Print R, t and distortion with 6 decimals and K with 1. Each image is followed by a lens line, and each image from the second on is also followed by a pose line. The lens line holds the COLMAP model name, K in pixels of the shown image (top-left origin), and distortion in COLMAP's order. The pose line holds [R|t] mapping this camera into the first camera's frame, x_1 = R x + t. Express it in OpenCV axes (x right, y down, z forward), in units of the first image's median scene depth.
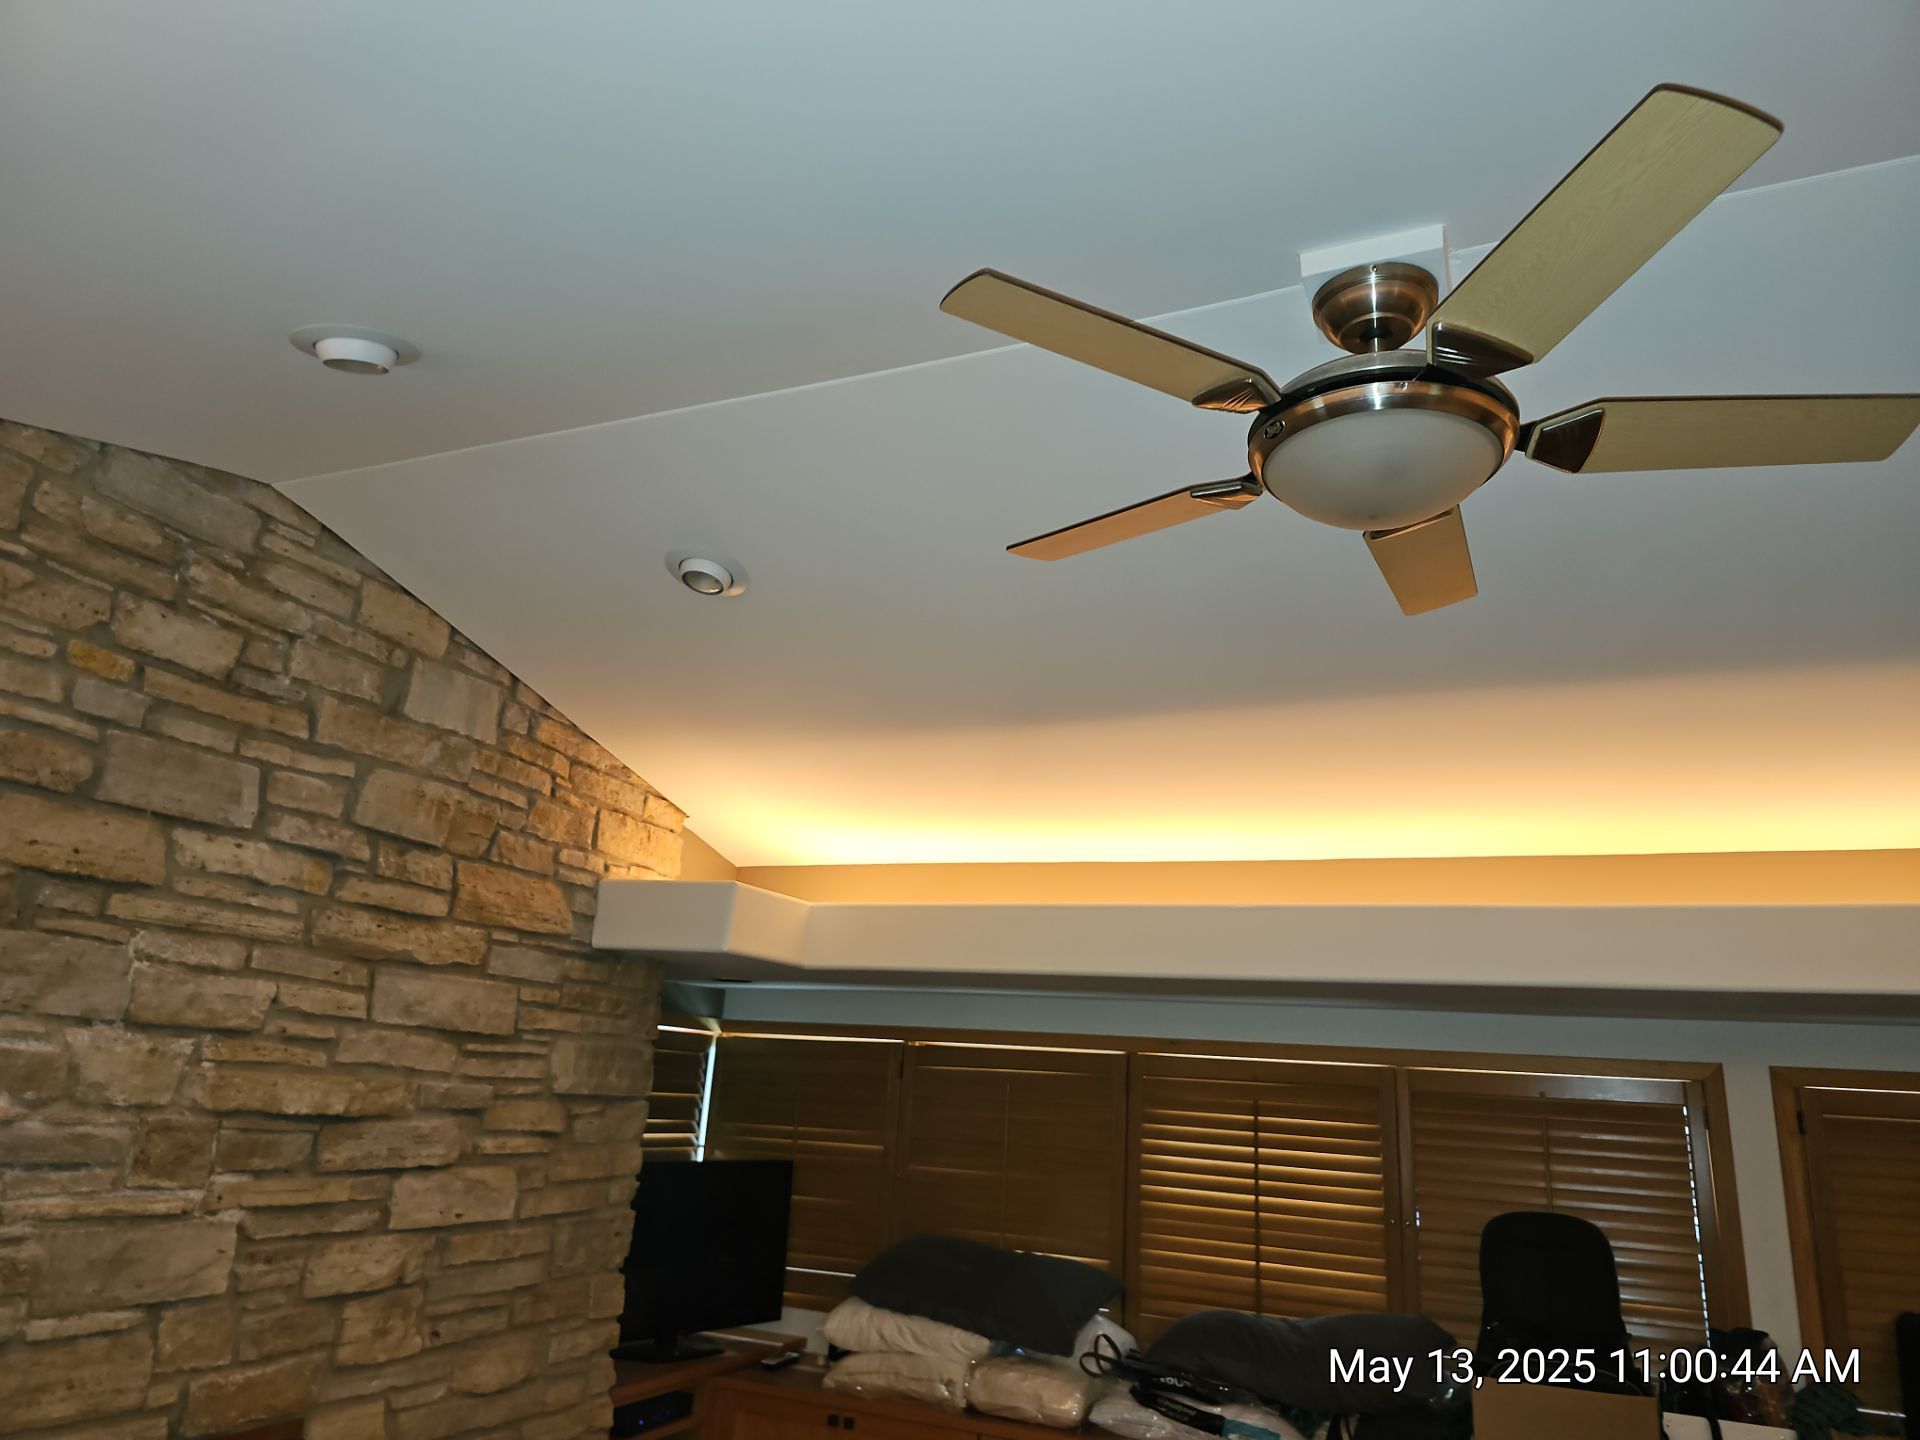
lens RADIAL K [[1298.0, 0, 956.0], [0, 1298.0, 715.6], [0, 0, 1]] dist [0.039628, -0.018310]
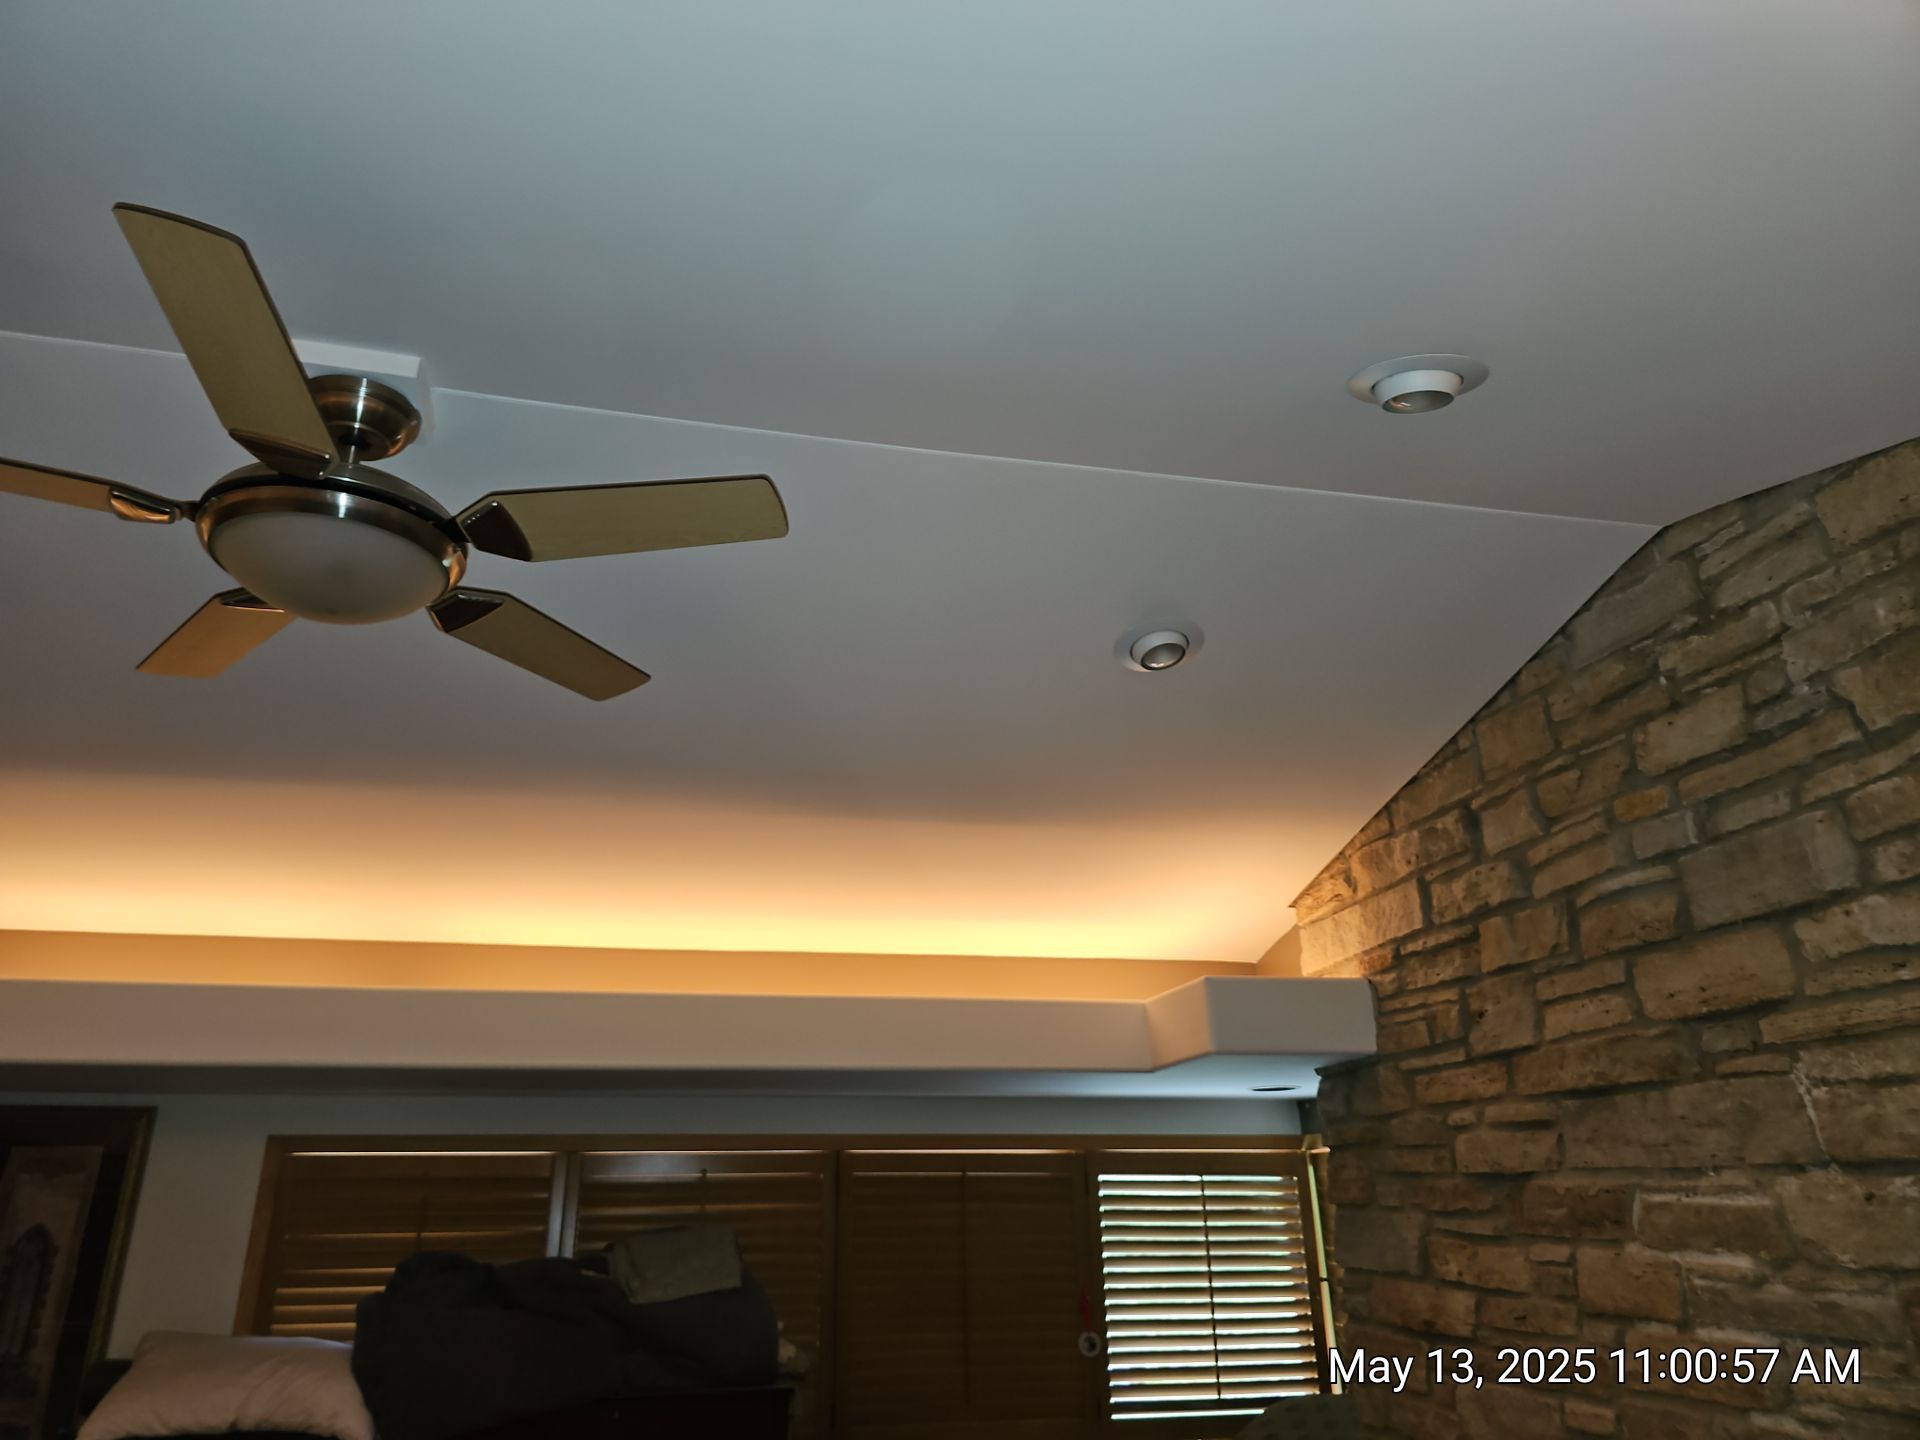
lens RADIAL K [[1298.0, 0, 956.0], [0, 1298.0, 715.6], [0, 0, 1]] dist [0.039628, -0.018310]
pose [[-0.776844, -0.265304, -0.571076, 0.332345], [0.150046, 0.802798, -0.577063, 0.386427], [0.611556, -0.533976, -0.583840, 1.244807]]
